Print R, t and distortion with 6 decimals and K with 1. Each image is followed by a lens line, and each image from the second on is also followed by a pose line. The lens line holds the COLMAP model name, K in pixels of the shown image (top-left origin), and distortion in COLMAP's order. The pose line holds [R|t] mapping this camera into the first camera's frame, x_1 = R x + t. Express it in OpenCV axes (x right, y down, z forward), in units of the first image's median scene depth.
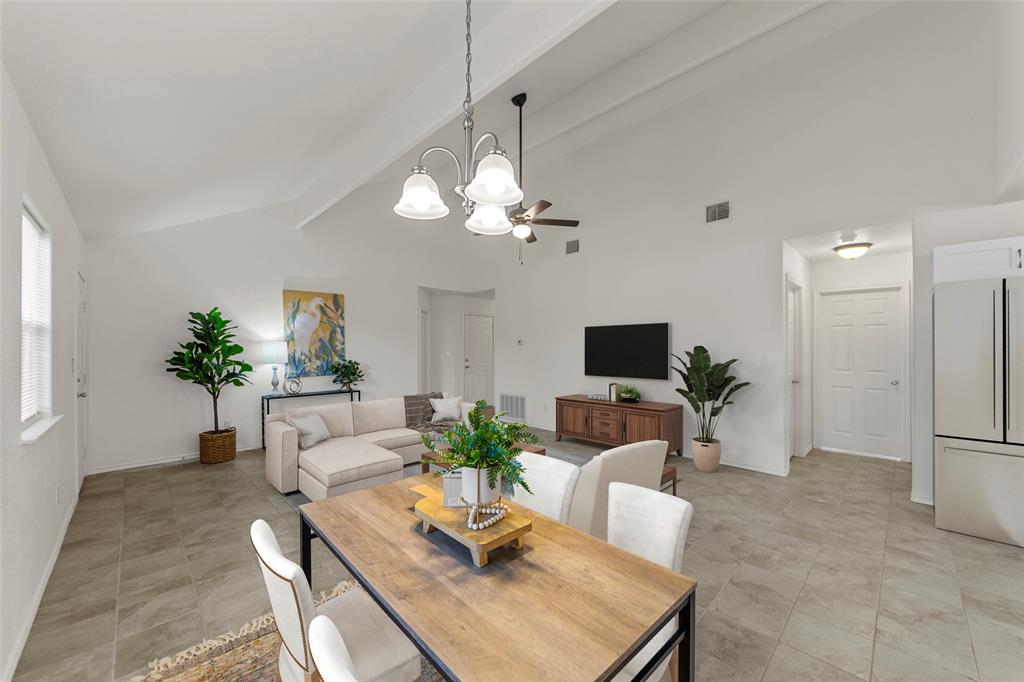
lens RADIAL K [[382.0, 0, 512.0], [0, 382.0, 341.0], [0, 0, 1]] dist [0.000296, -0.000064]
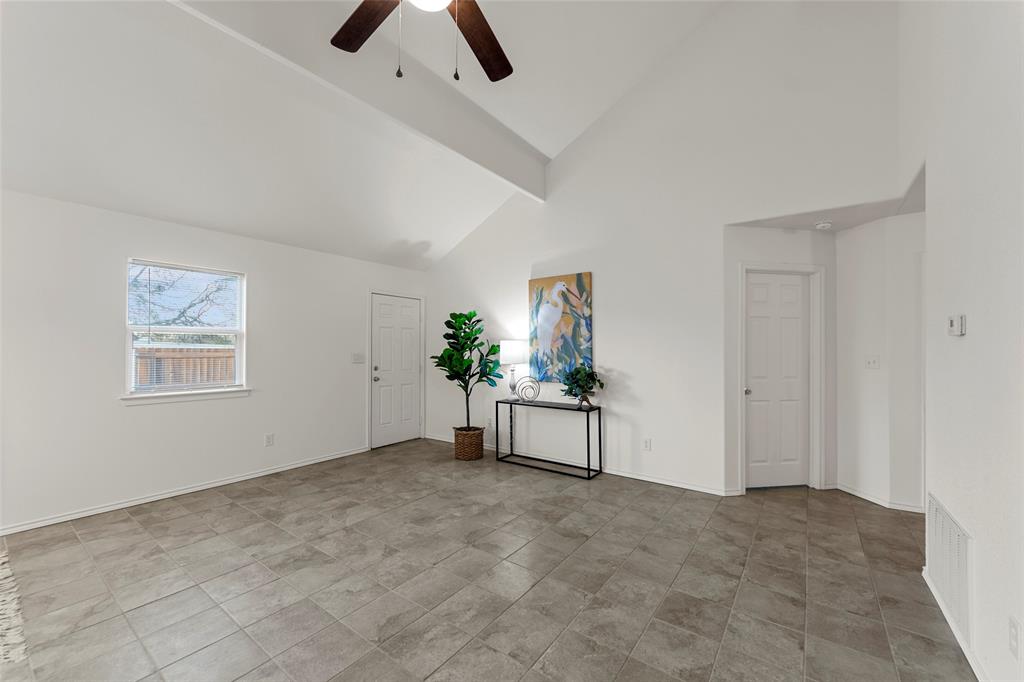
lens RADIAL K [[402.8, 0, 516.2], [0, 402.8, 348.7], [0, 0, 1]] dist [-0.001263, 0.000004]
pose [[0.168379, 0.009860, -0.985673, 0.295456], [0.023806, 0.999618, 0.014066, 0.008532], [0.985435, -0.025833, 0.168080, 0.797774]]
